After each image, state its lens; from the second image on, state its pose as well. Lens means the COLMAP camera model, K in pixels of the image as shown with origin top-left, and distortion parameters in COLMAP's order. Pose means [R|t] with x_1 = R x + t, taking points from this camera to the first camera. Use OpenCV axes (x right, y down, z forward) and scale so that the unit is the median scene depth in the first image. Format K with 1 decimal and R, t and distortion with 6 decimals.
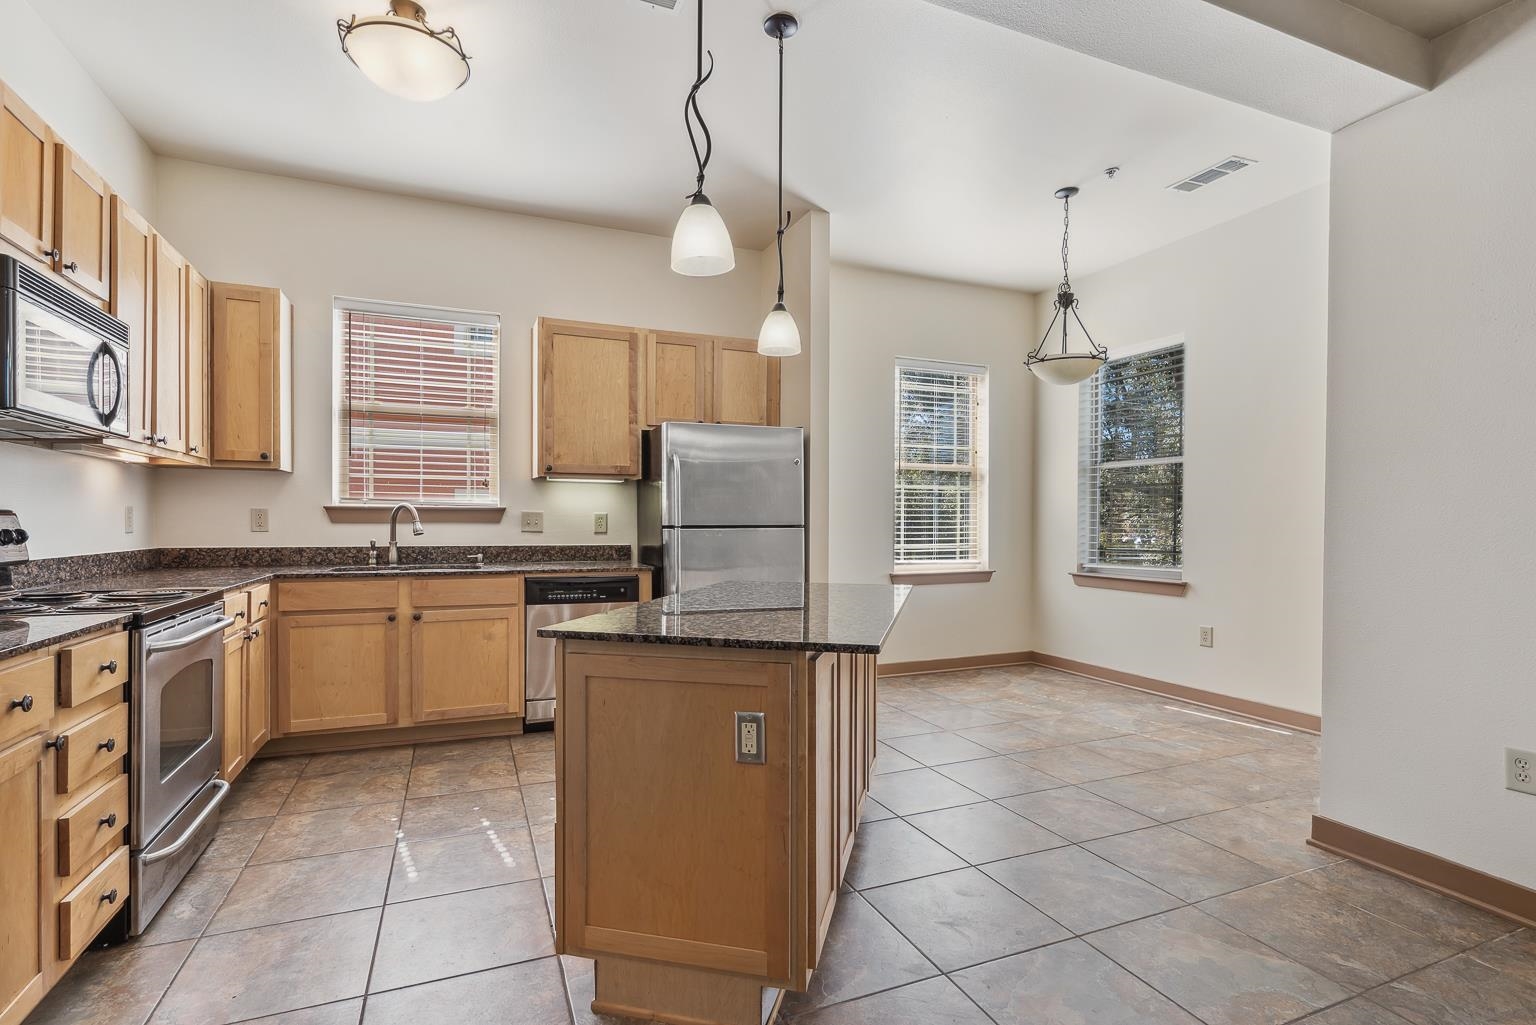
lens RADIAL K [[729.8, 0, 763.5], [0, 729.8, 532.0], [0, 0, 1]] dist [-0.003794, 0.001468]
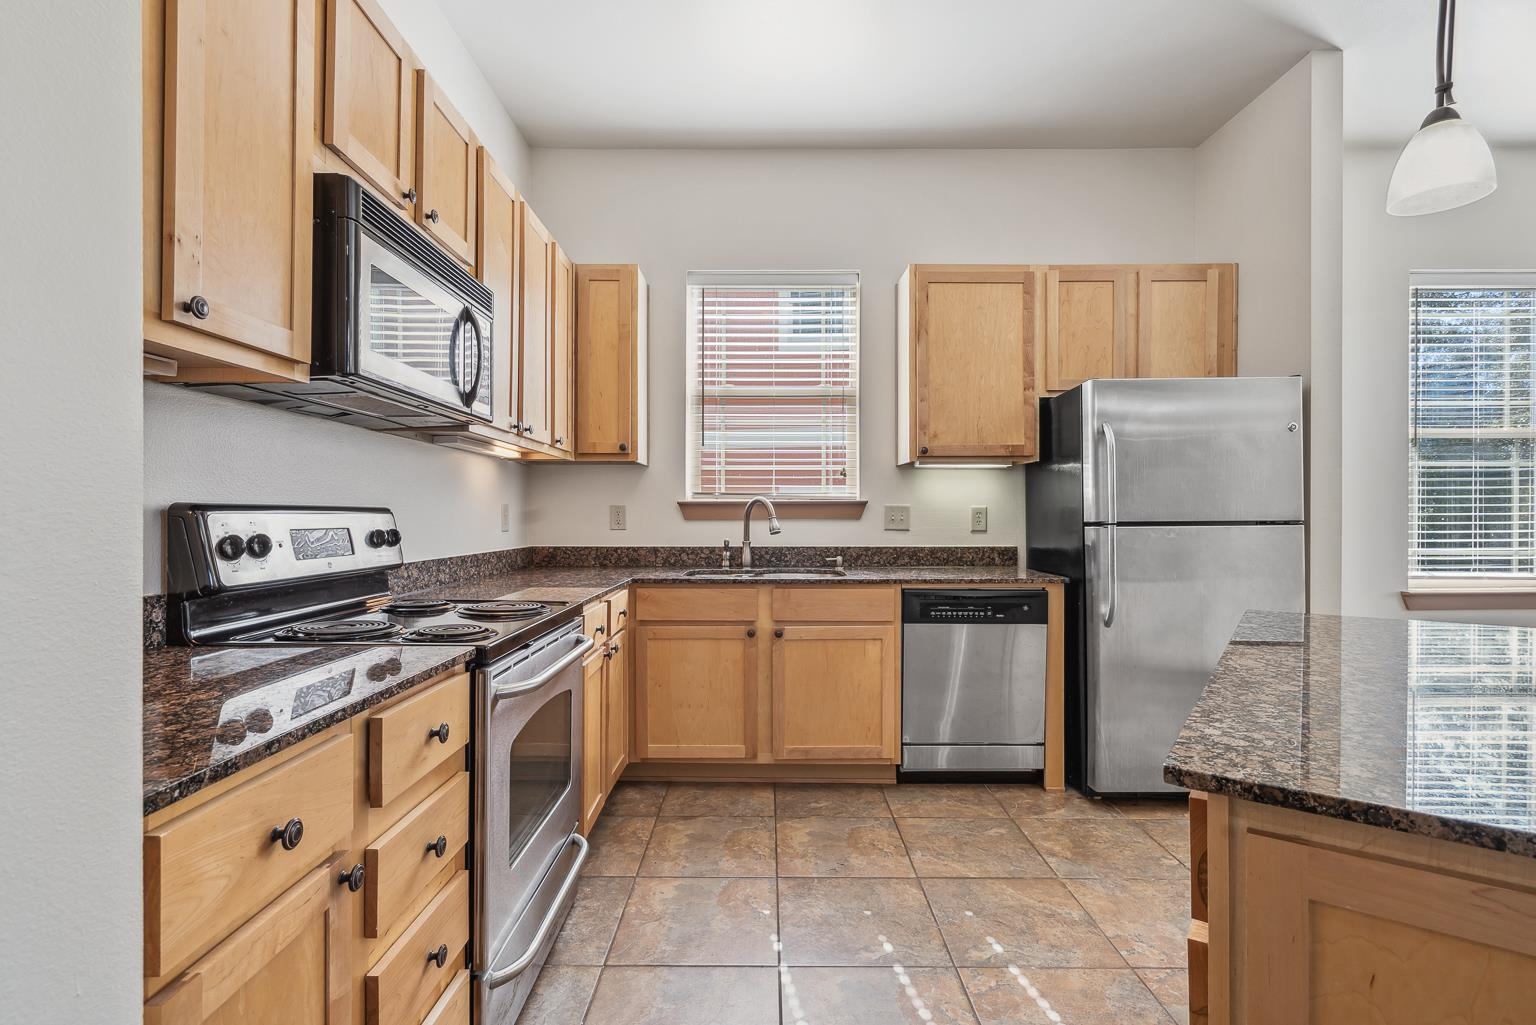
lens RADIAL K [[713.8, 0, 767.8], [0, 713.8, 520.3], [0, 0, 1]] dist [-0.003545, 0.000691]
pose [[0.923217, -0.003526, -0.384263, -0.156147], [-0.000171, 0.999954, -0.009586, -0.003781], [0.384280, 0.008915, 0.923174, 0.219315]]
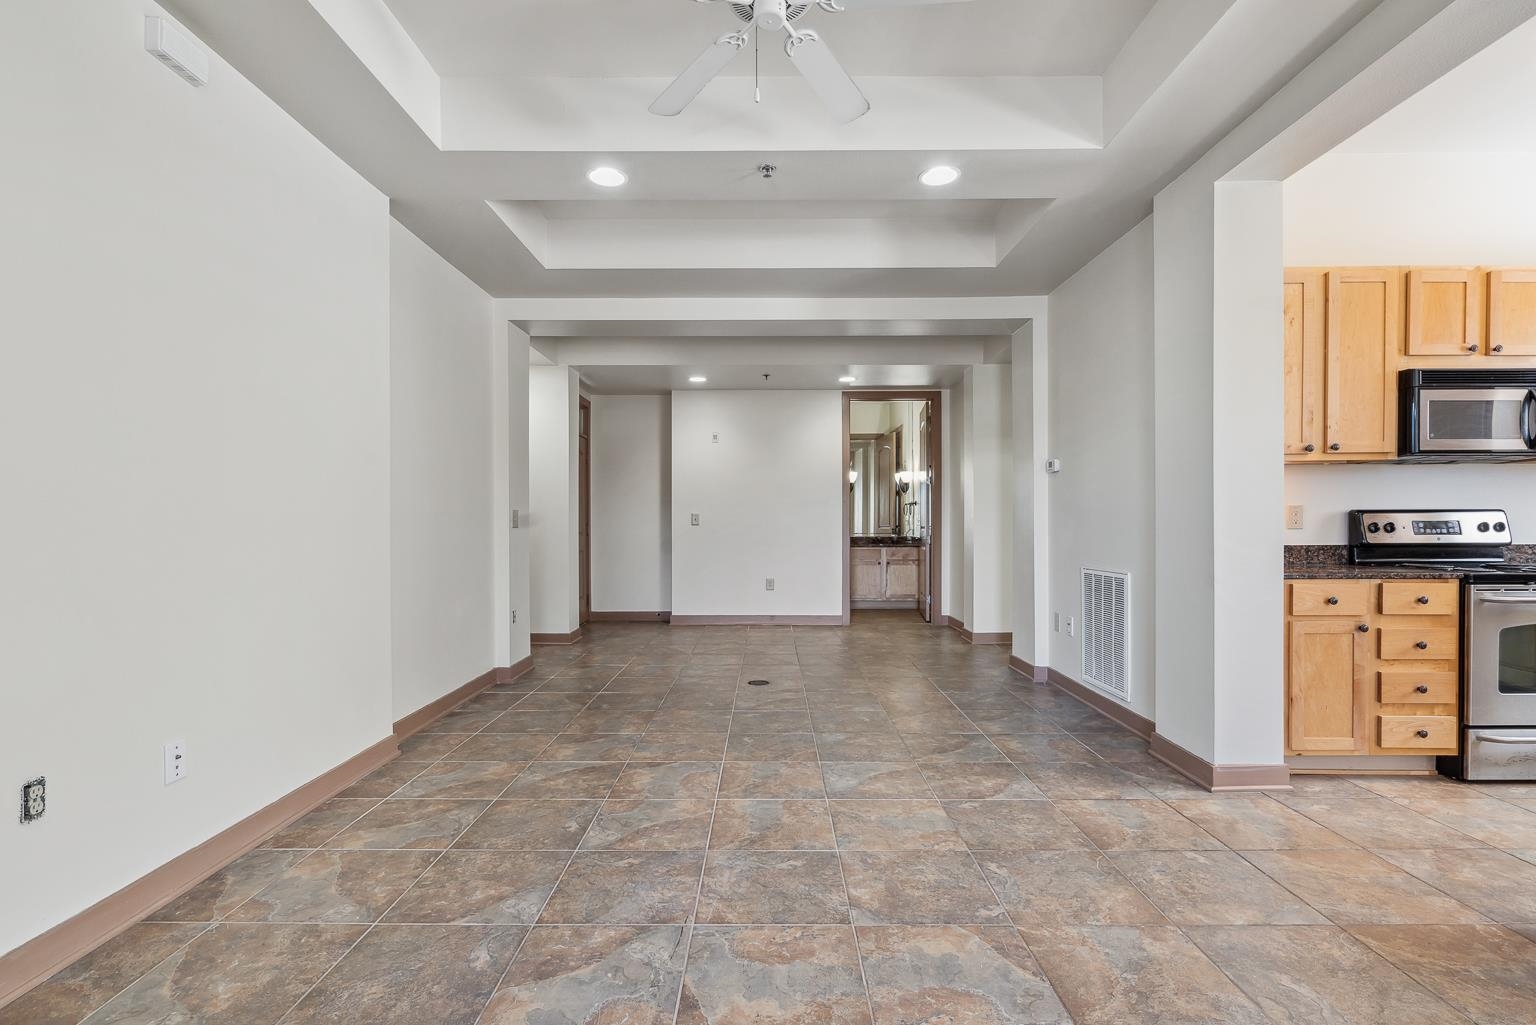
lens RADIAL K [[717.3, 0, 763.7], [0, 717.3, 523.0], [0, 0, 1]] dist [-0.001743, 0.000992]
pose [[-0.388392, -0.002418, -0.921491, 0.563153], [-0.011963, 0.999926, 0.002419, 0.007902], [0.921417, 0.011963, -0.388392, 0.097178]]
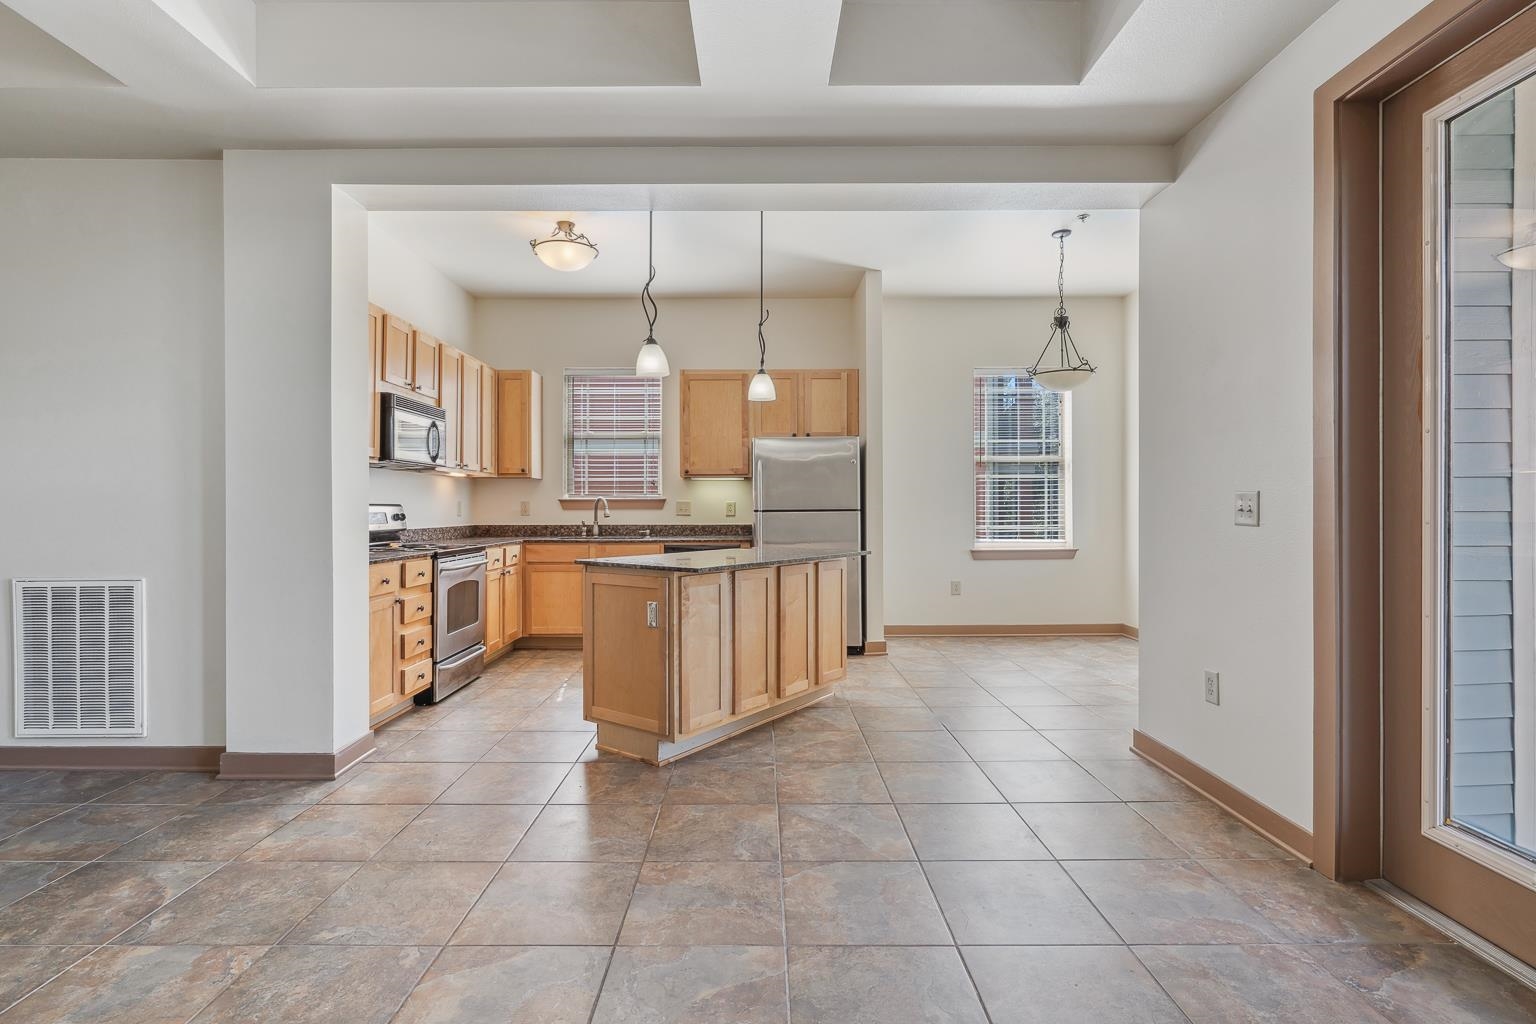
lens RADIAL K [[717.9, 0, 759.1], [0, 717.9, 509.1], [0, 0, 1]] dist [-0.003669, 0.000825]
pose [[0.923976, -0.006256, -0.382399, 0.407259], [0.001524, 0.999918, -0.012676, 0.006651], [0.382447, 0.011129, 0.923910, -0.290758]]
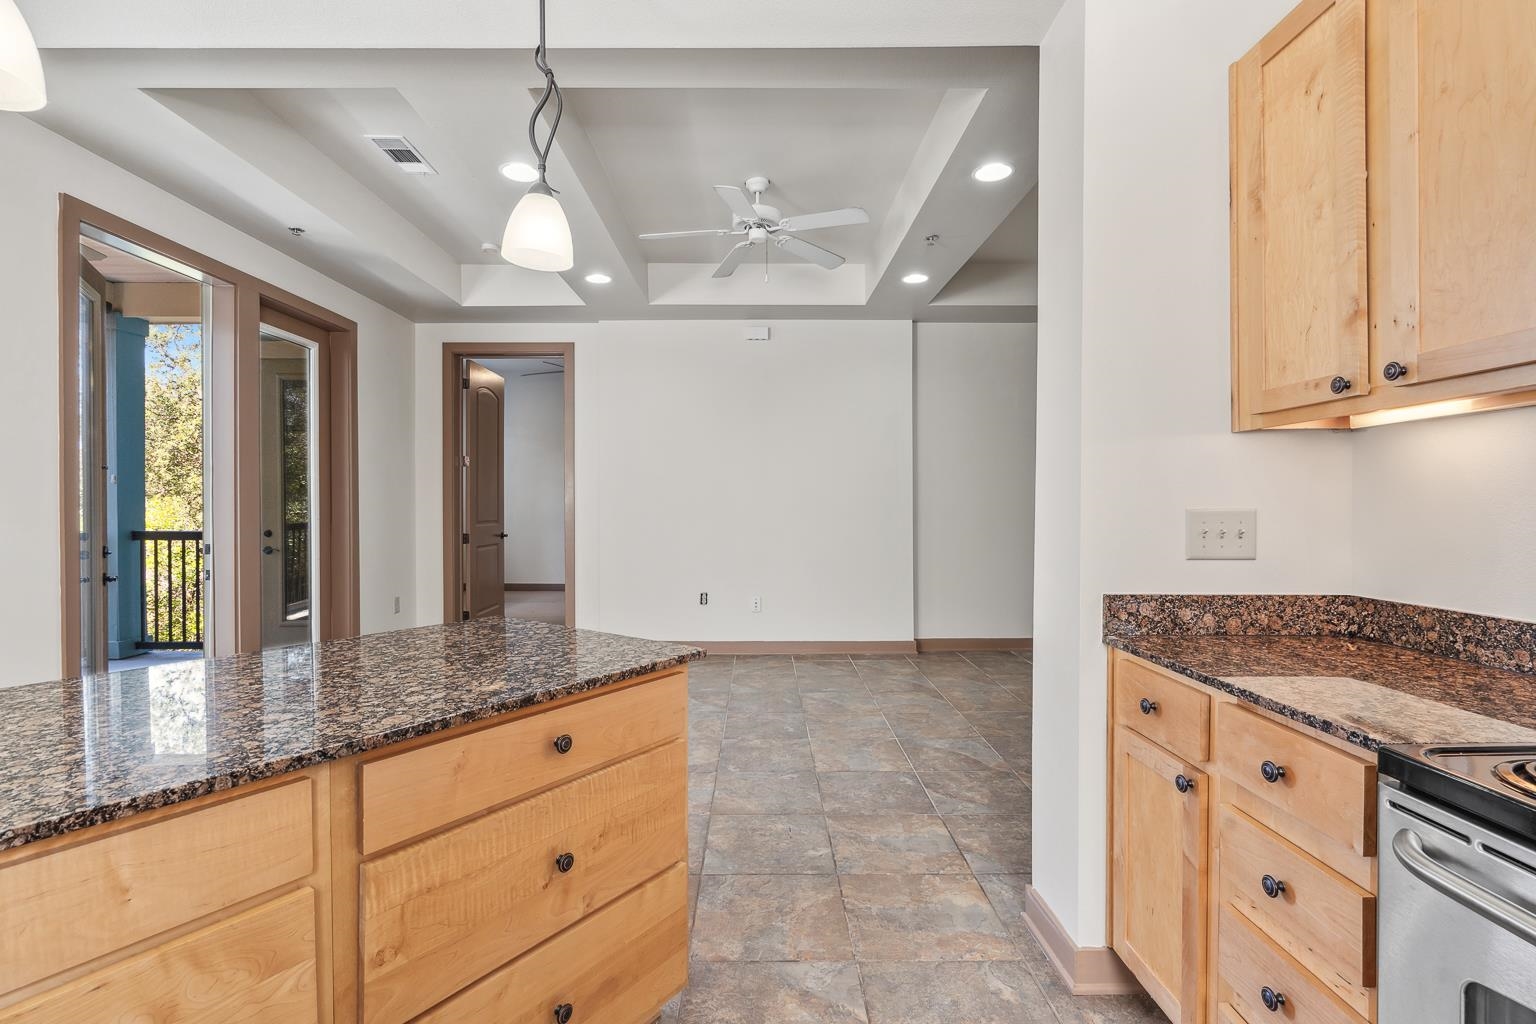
lens RADIAL K [[712.0, 0, 762.2], [0, 712.0, 512.9], [0, 0, 1]] dist [-0.004739, 0.001648]
pose [[-0.925863, -0.012179, 0.377663, -0.313125], [-0.000557, 0.999523, 0.030867, -0.031653], [-0.377859, 0.028368, -0.925428, 0.786173]]
